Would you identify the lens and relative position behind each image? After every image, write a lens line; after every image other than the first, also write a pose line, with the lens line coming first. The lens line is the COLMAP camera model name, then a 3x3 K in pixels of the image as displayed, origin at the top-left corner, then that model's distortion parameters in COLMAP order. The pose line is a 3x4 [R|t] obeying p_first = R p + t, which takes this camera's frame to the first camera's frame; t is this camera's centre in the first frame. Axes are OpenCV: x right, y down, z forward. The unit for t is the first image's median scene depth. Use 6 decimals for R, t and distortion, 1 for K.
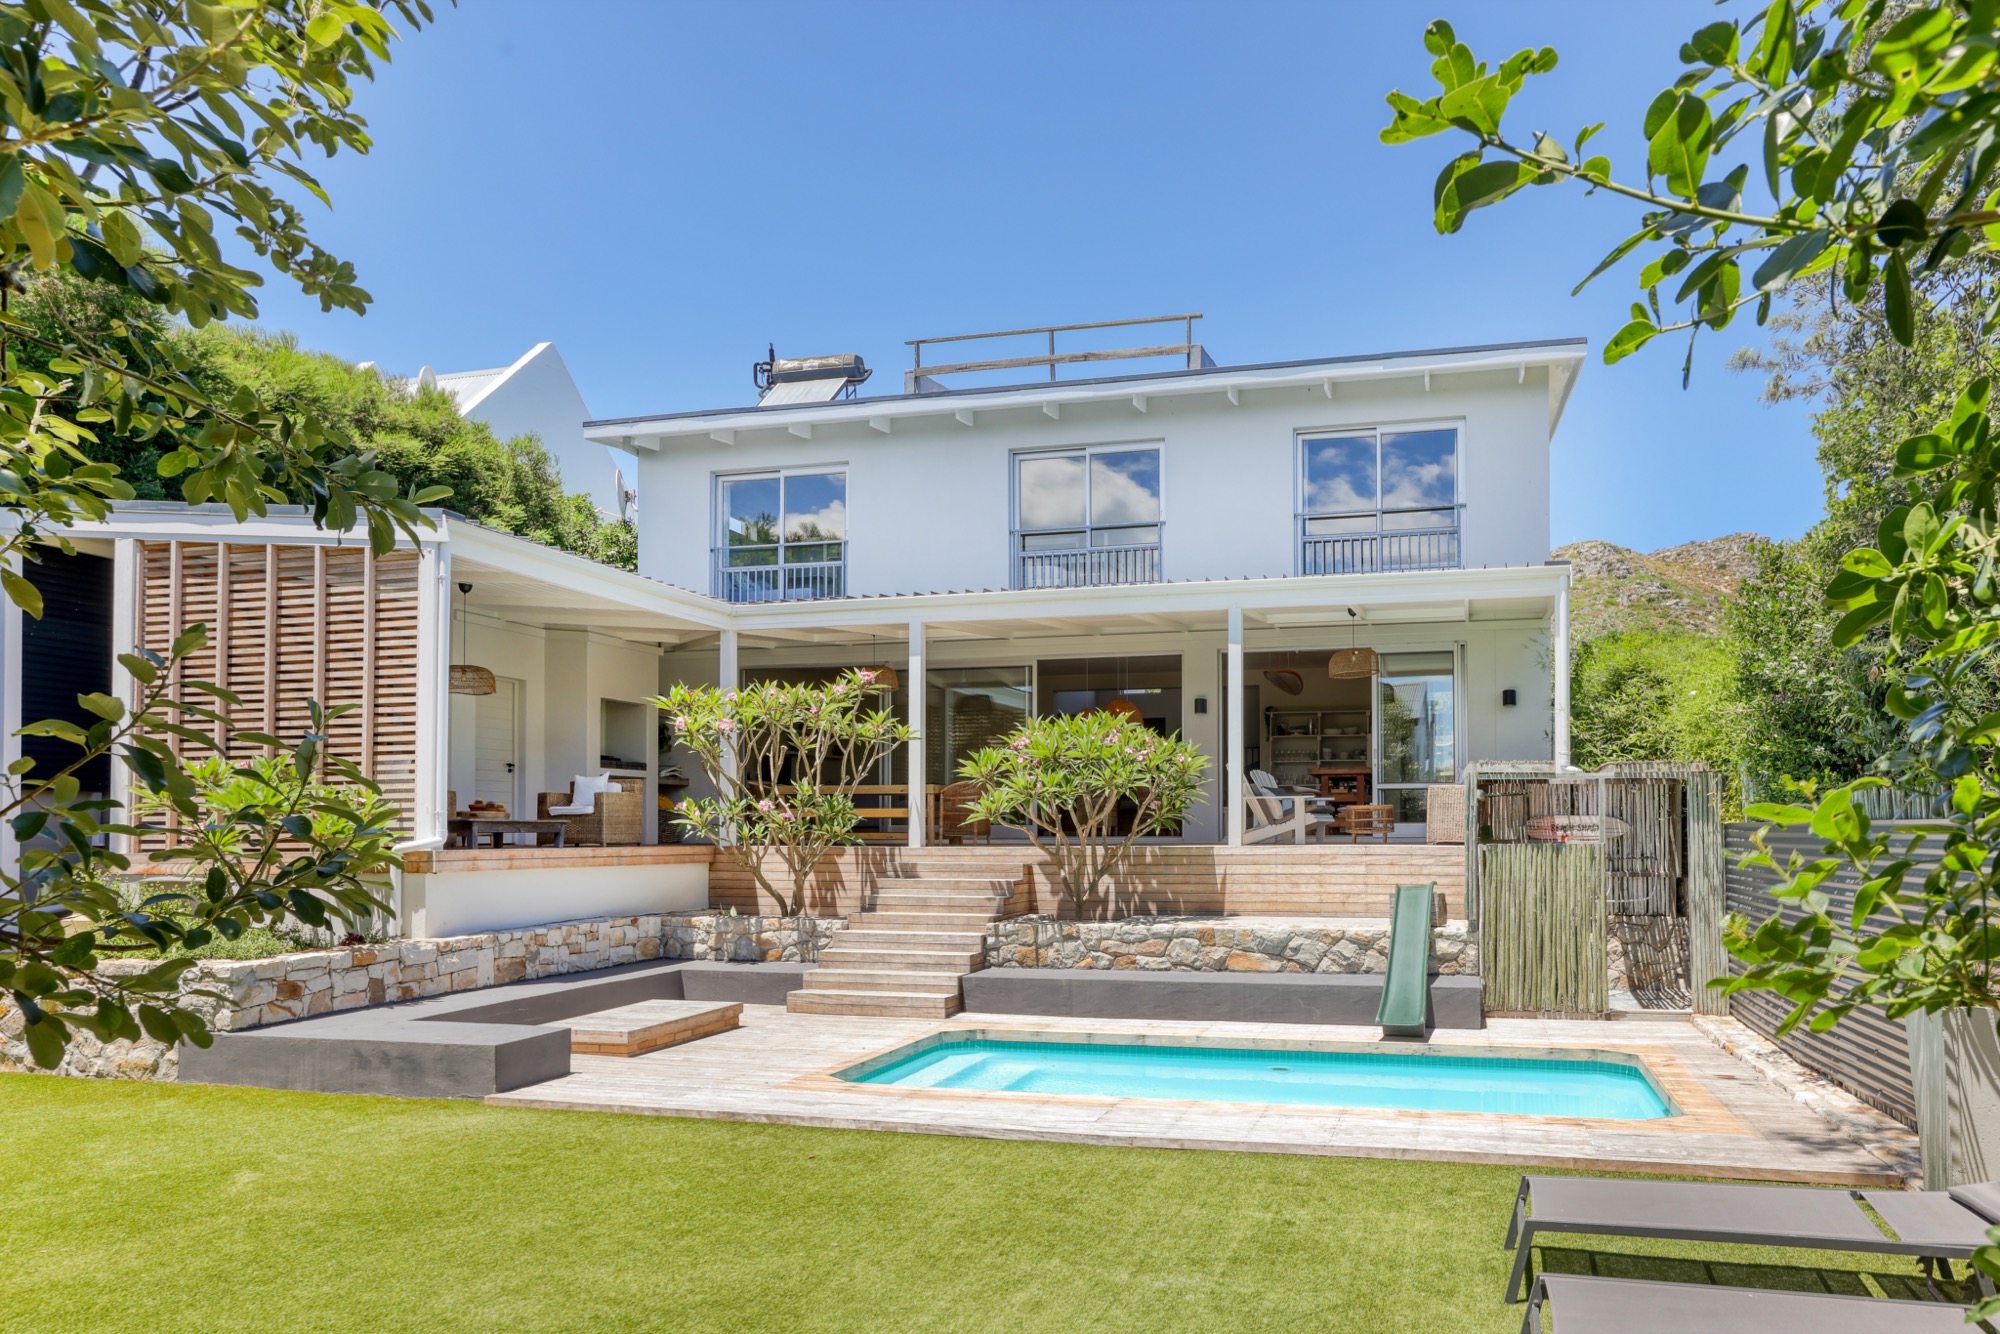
lens RADIAL K [[1275.2, 0, 1004.4], [0, 1275.2, 670.8], [0, 0, 1]] dist [-0.007631, 0.006864]
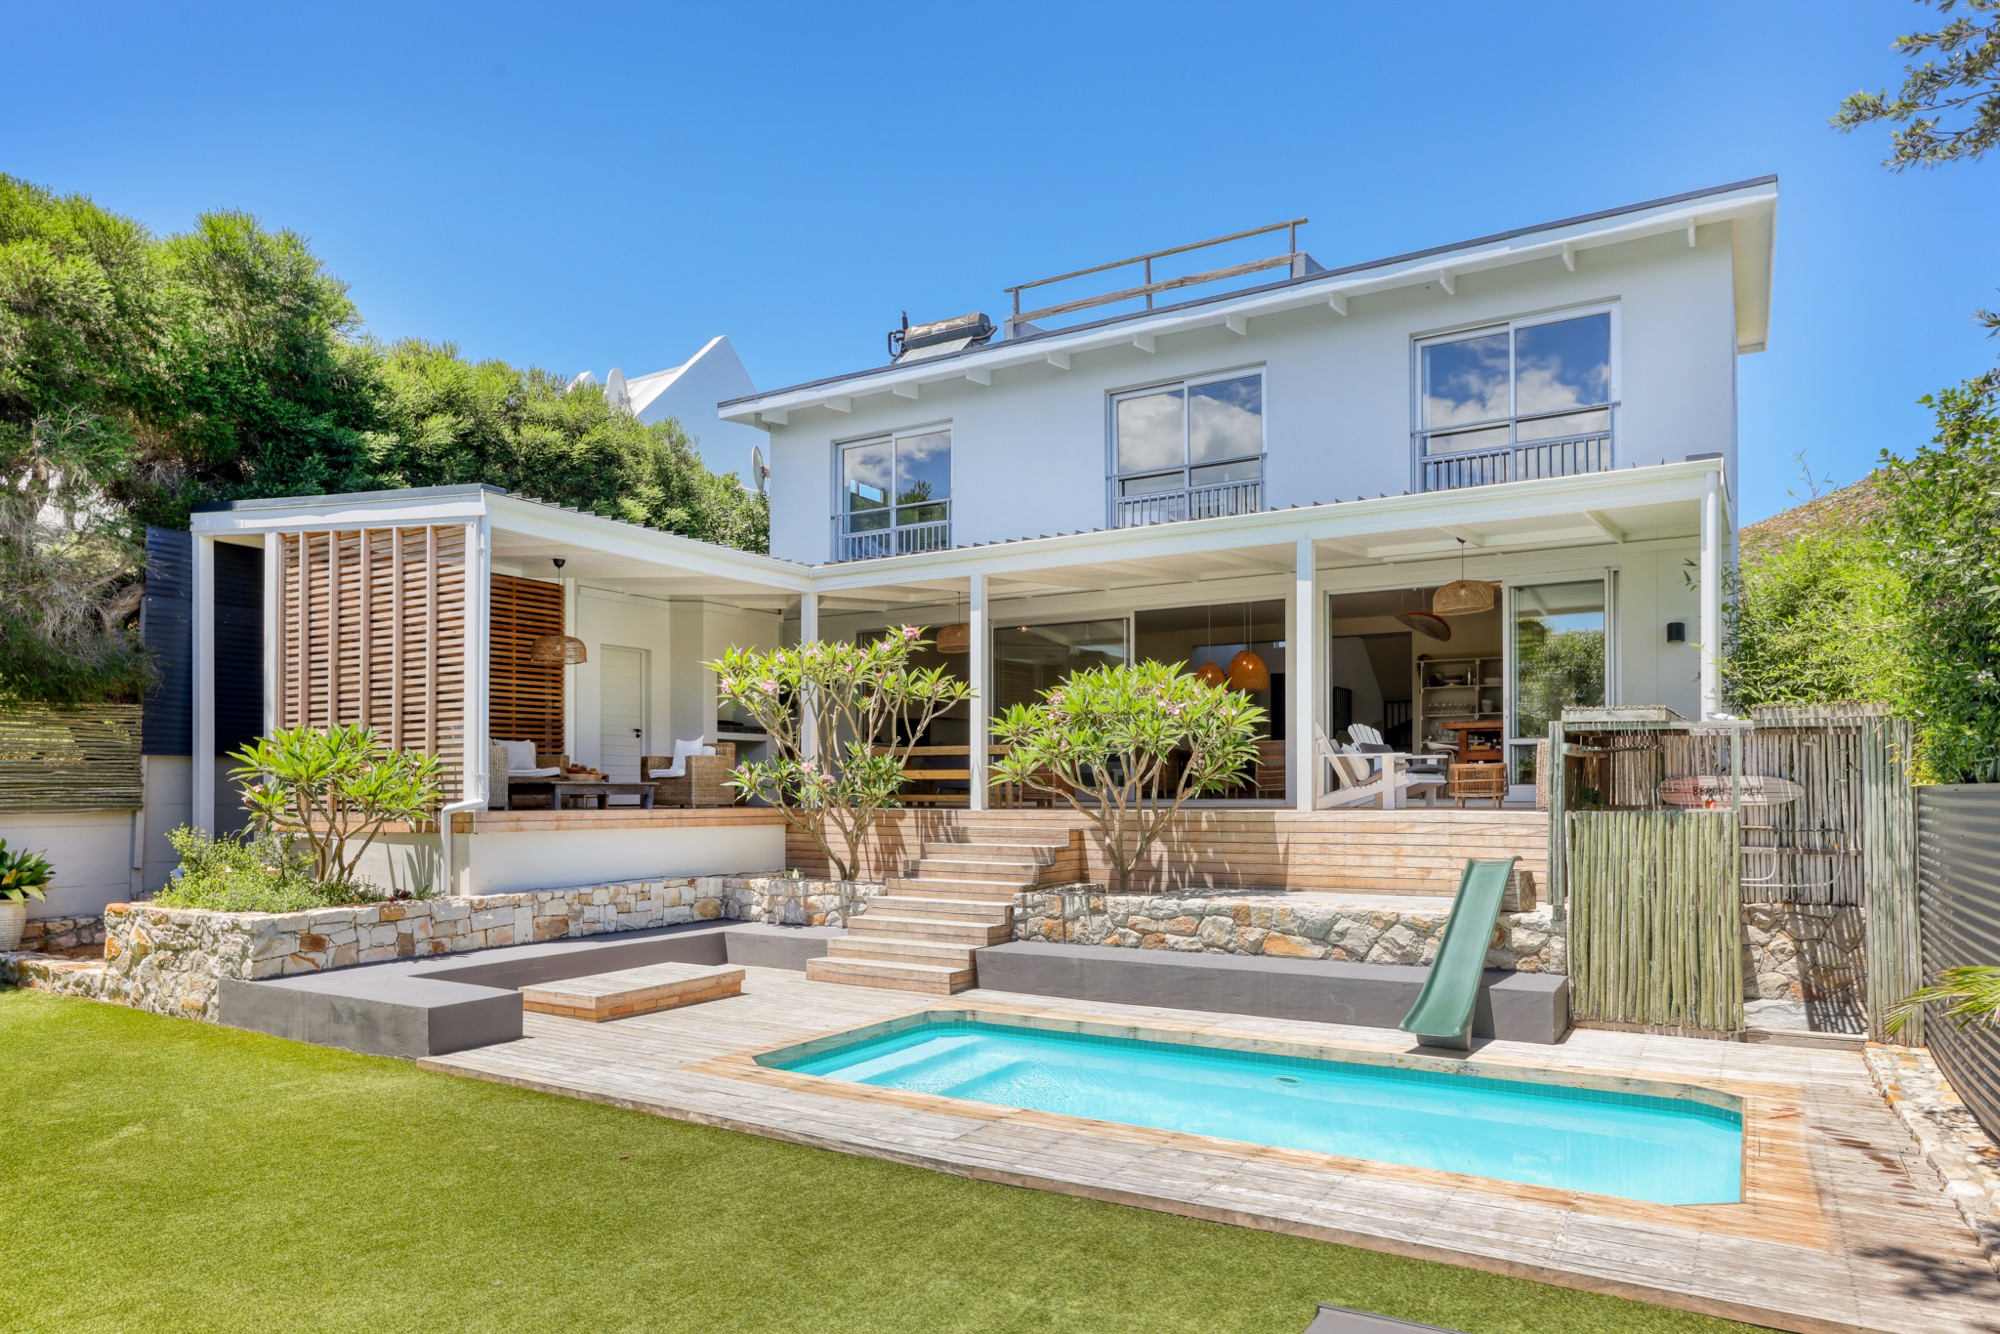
lens RADIAL K [[1211.6, 0, 919.1], [0, 1211.6, 673.7], [0, 0, 1]] dist [-0.014075, 0.017989]
pose [[0.962385, -0.025227, -0.270516, 0.157563], [0.032746, 0.999192, 0.023318, 0.015672], [0.269709, -0.031299, 0.962433, 0.136223]]
